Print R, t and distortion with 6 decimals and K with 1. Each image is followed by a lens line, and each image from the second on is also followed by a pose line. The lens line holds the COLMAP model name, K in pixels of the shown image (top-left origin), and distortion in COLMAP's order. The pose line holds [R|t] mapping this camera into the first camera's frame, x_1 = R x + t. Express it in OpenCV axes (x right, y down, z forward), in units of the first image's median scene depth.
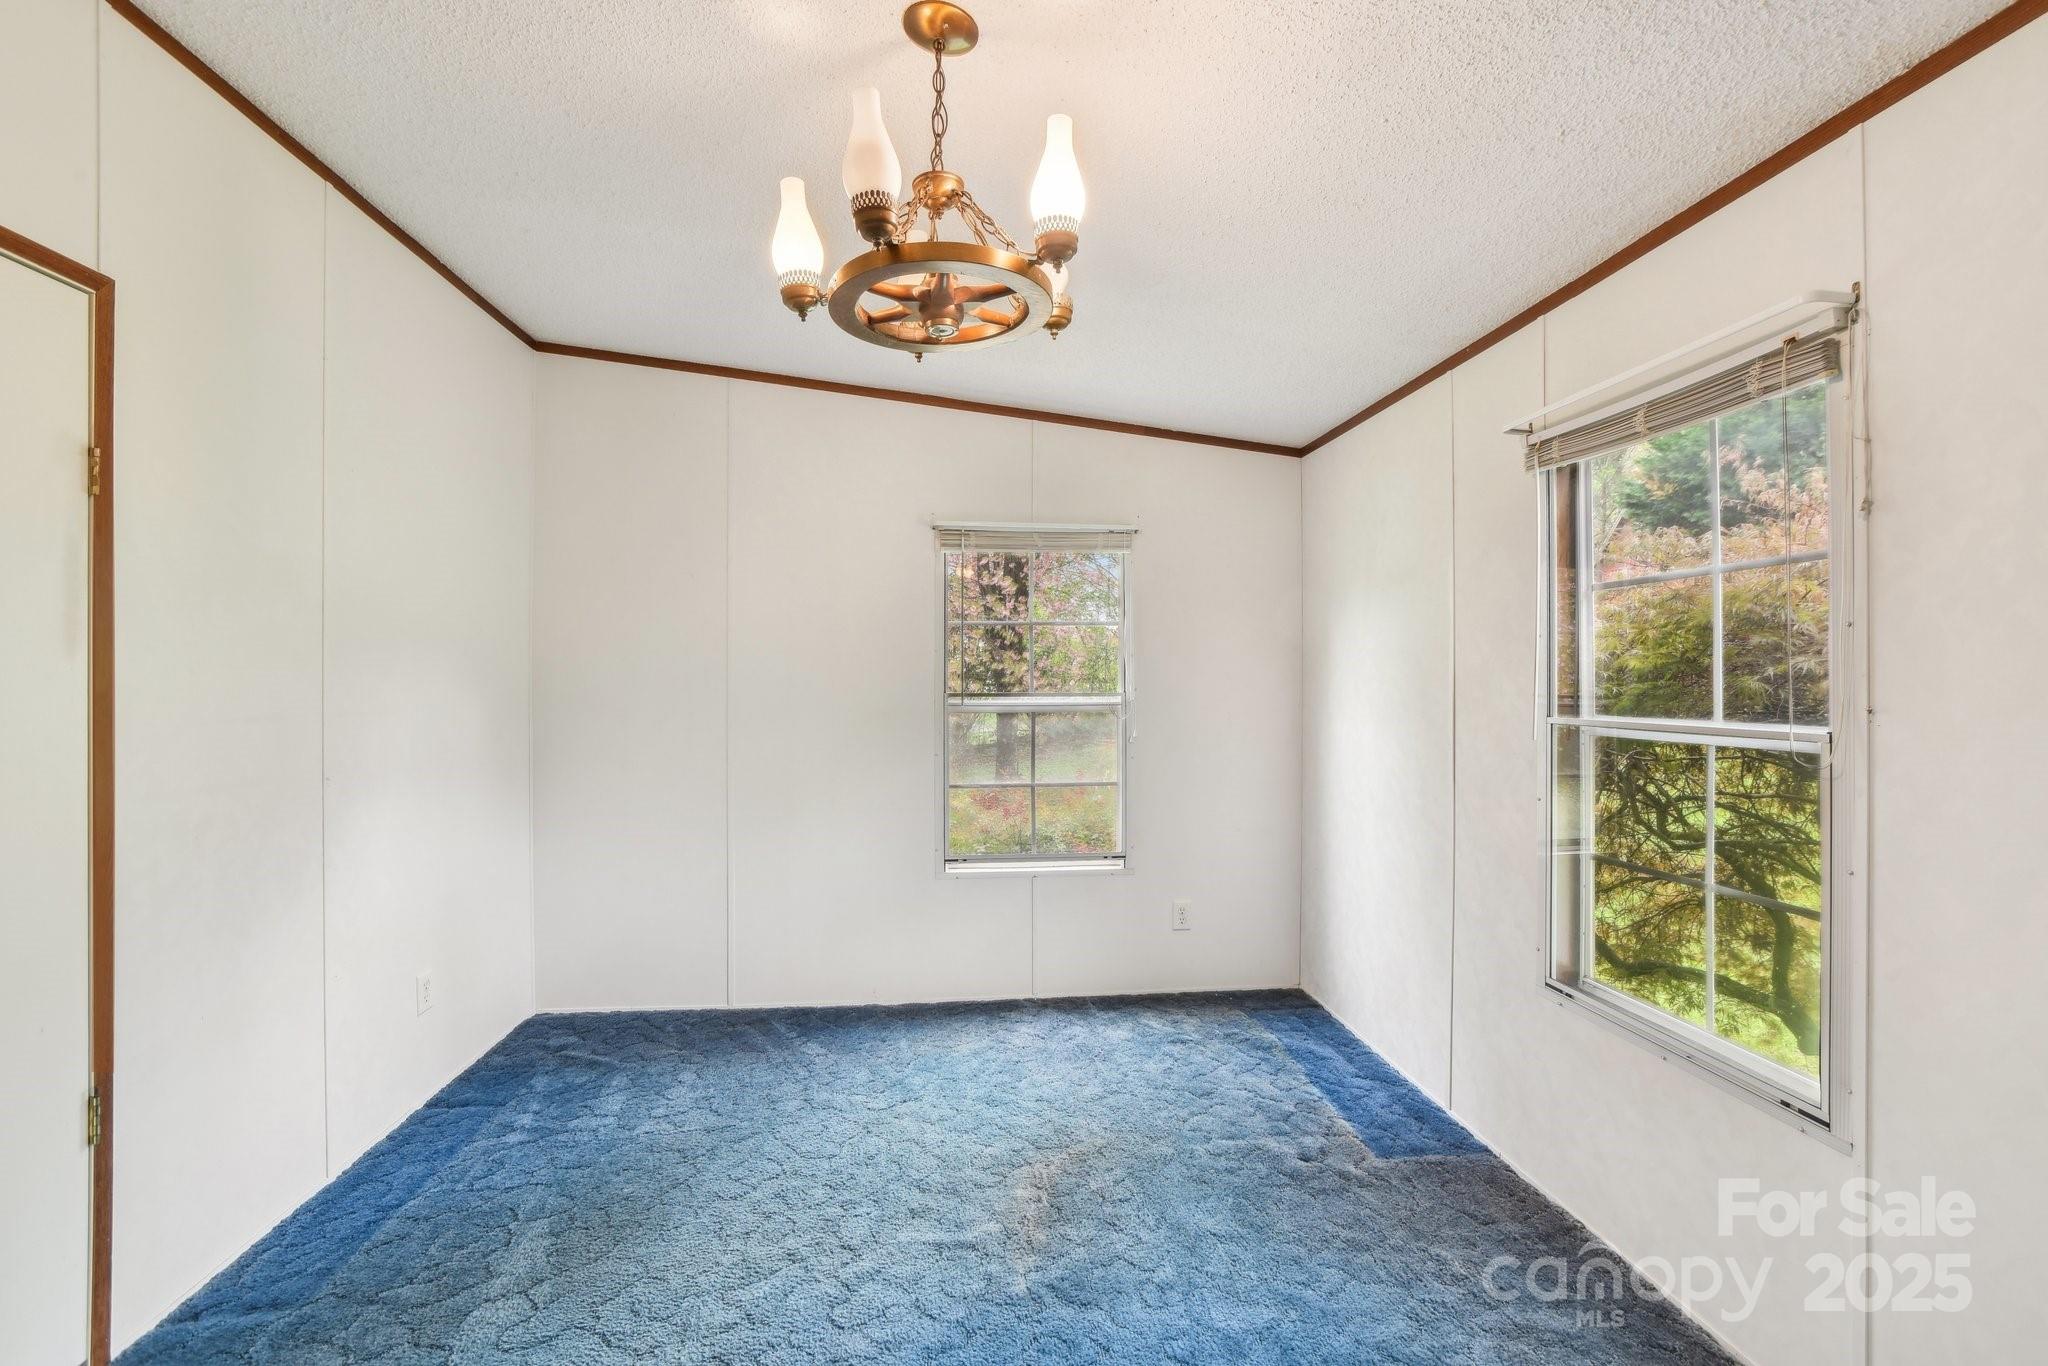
lens RADIAL K [[894.0, 0, 1037.4], [0, 894.0, 683.7], [0, 0, 1]] dist [-0.042065, 0.010279]
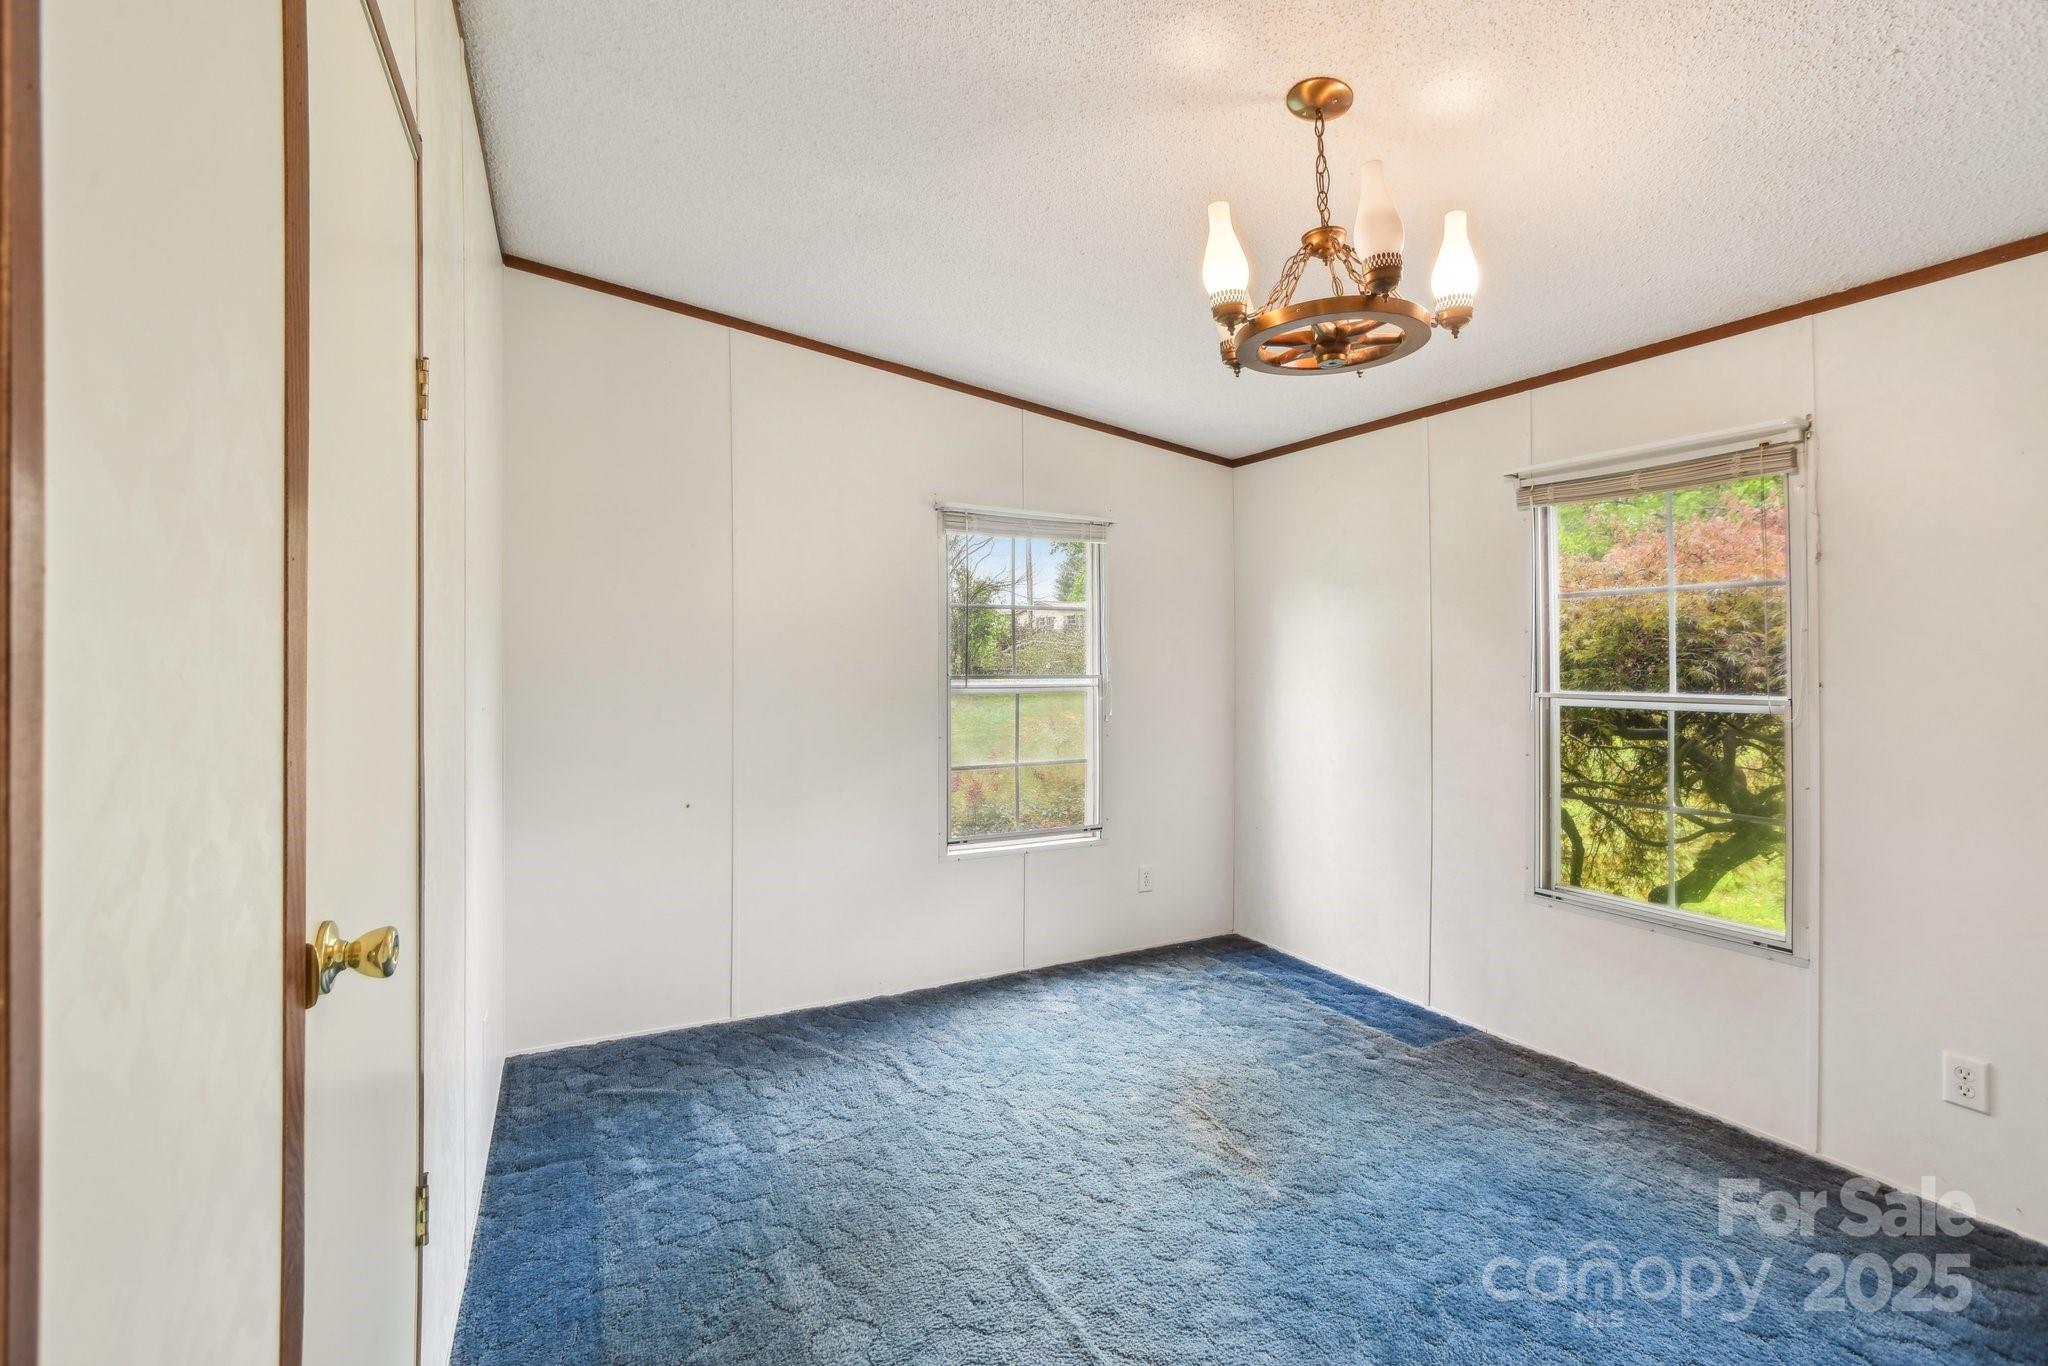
lens RADIAL K [[894.0, 0, 1093.6], [0, 894.0, 662.7], [0, 0, 1]] dist [-0.042065, 0.010279]
pose [[0.921890, 0.005483, 0.387413, -0.473454], [-0.003521, 0.999977, -0.005774, 0.002696], [-0.387436, 0.003959, 0.921888, 0.020908]]
